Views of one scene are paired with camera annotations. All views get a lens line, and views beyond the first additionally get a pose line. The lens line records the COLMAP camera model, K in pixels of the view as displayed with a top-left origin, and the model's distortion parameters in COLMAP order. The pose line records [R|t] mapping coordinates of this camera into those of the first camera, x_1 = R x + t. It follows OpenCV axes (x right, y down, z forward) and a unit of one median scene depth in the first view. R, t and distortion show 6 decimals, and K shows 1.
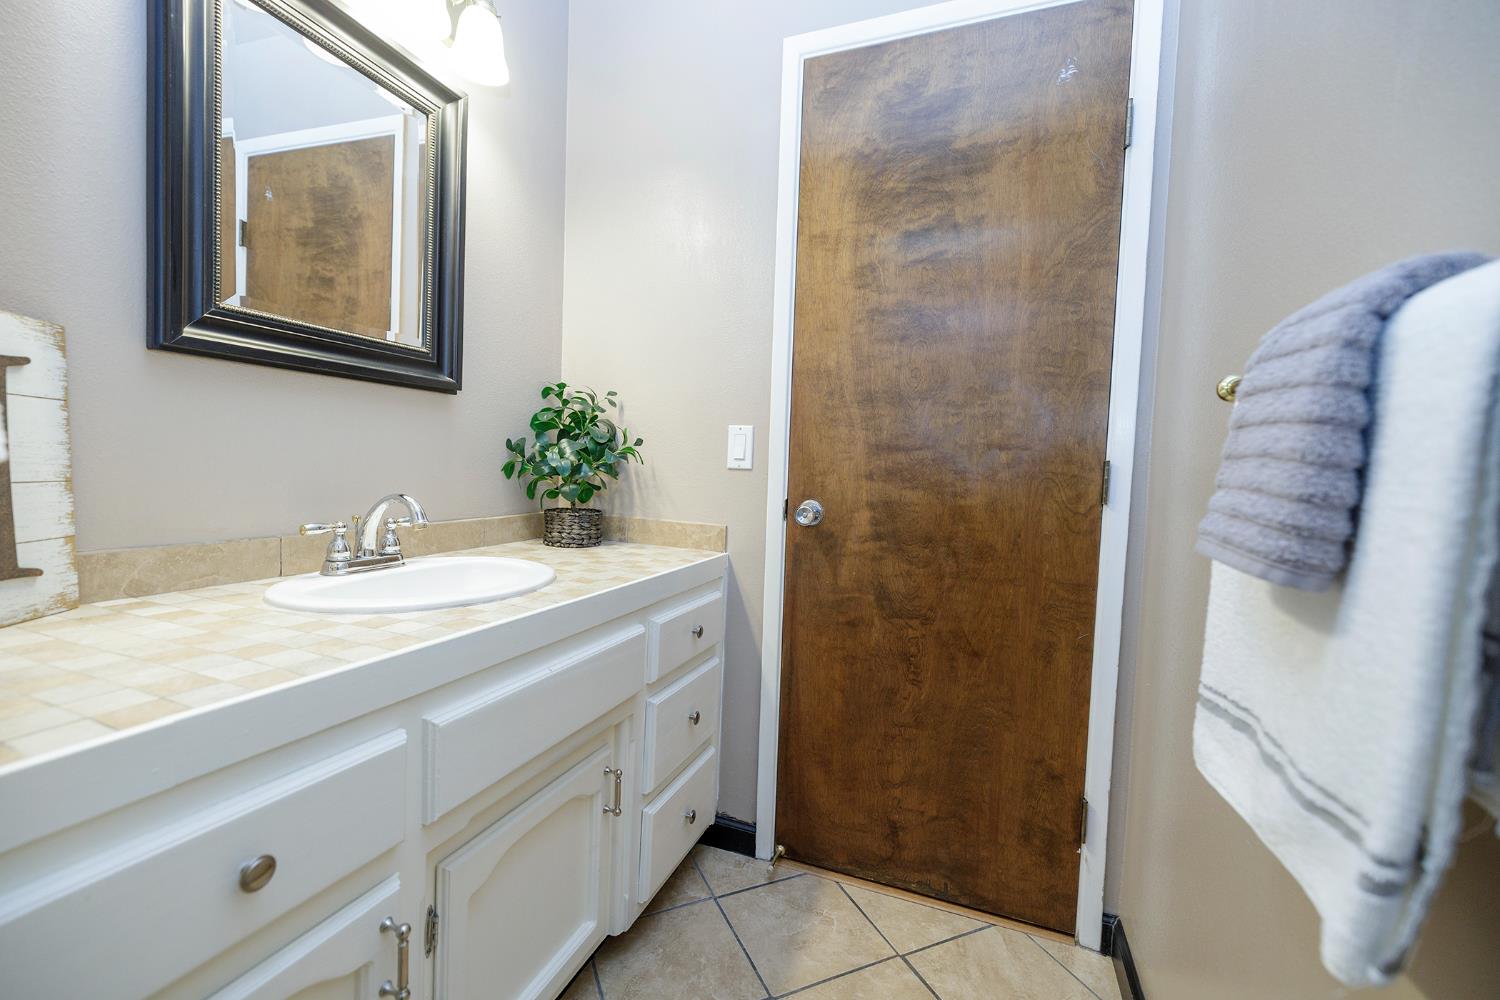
lens RADIAL K [[628.9, 0, 741.5], [0, 628.9, 495.3], [0, 0, 1]] dist [0.000140, 0.000413]
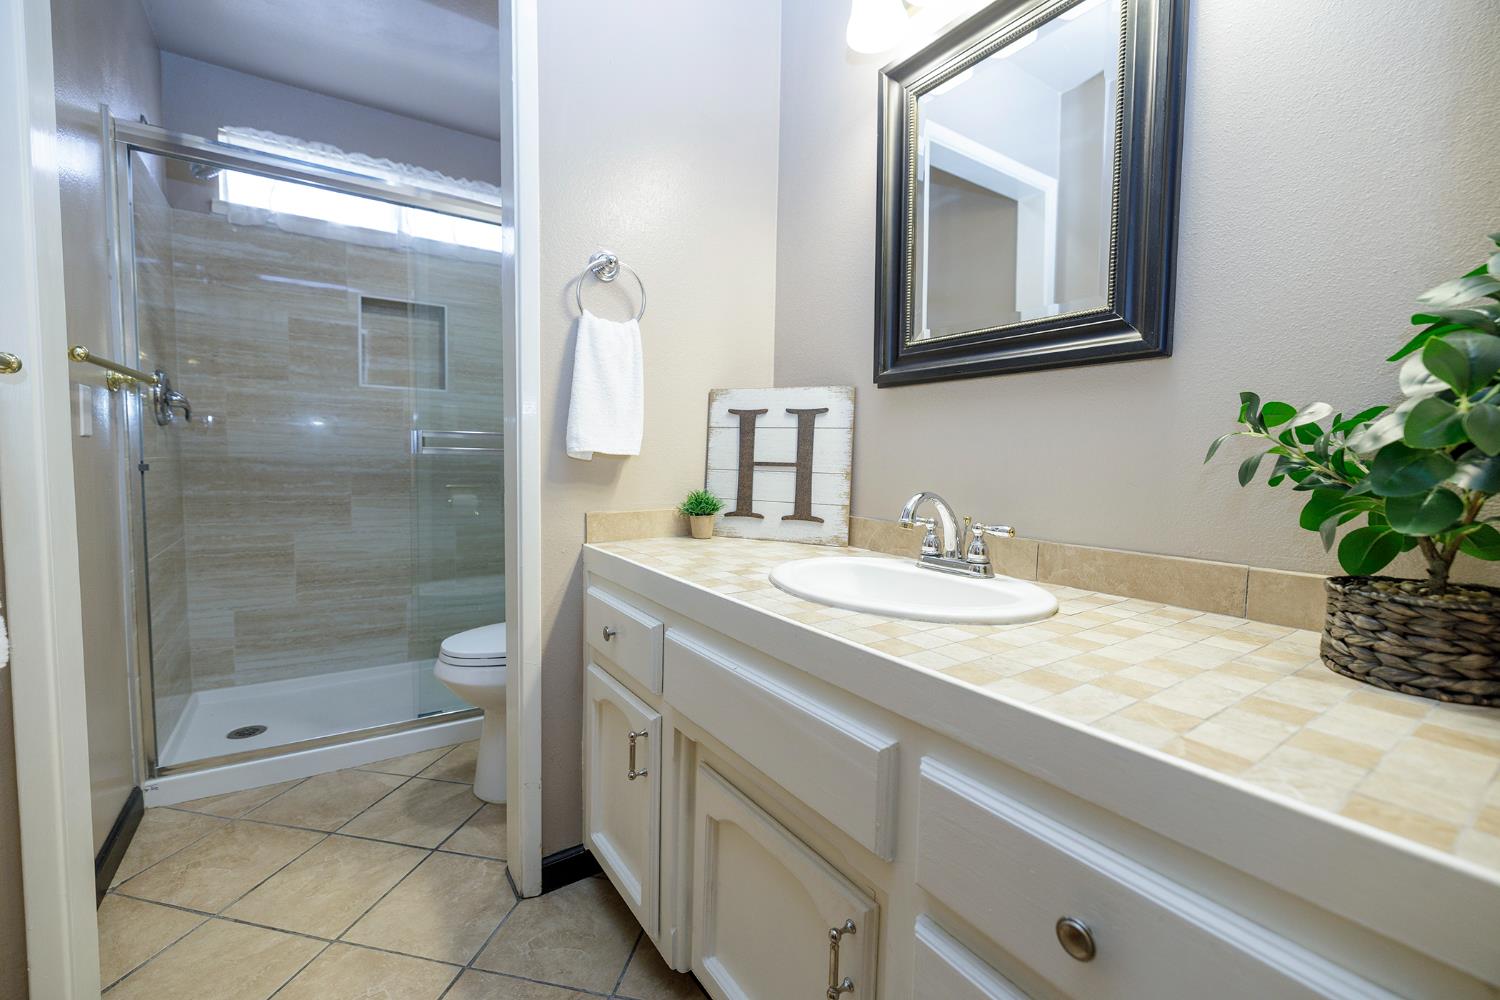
lens RADIAL K [[628.9, 0, 741.5], [0, 628.9, 495.3], [0, 0, 1]] dist [0.000140, 0.000413]
pose [[-0.581251, 0.002878, -0.813719, 0.451831], [-0.074389, 0.995618, 0.056658, -0.034605], [0.810317, 0.093464, -0.578490, 1.517797]]
